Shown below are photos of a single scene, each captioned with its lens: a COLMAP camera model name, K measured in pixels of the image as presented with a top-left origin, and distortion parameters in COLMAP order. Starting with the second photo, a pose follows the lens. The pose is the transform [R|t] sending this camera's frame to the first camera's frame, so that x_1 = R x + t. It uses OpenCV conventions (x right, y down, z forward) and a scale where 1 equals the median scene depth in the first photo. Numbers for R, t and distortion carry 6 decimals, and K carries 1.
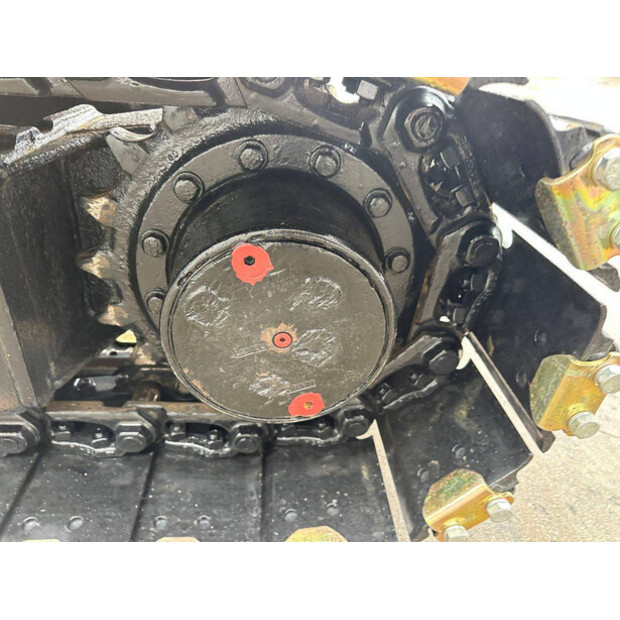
lens RADIAL K [[431.8, 0, 311.4], [0, 431.8, 310.7], [0, 0, 1]] dist [0.078545, -0.095874]
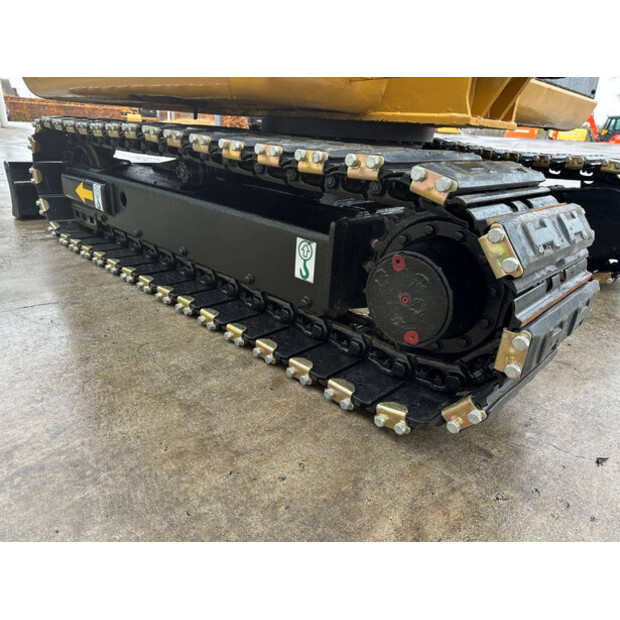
lens RADIAL K [[431.8, 0, 311.4], [0, 431.8, 310.7], [0, 0, 1]] dist [0.078545, -0.095874]
pose [[0.653957, 0.238031, -0.718110, 1.189561], [-0.390387, 0.919247, -0.050811, 0.402064], [0.648026, 0.313569, 0.694073, -0.862744]]
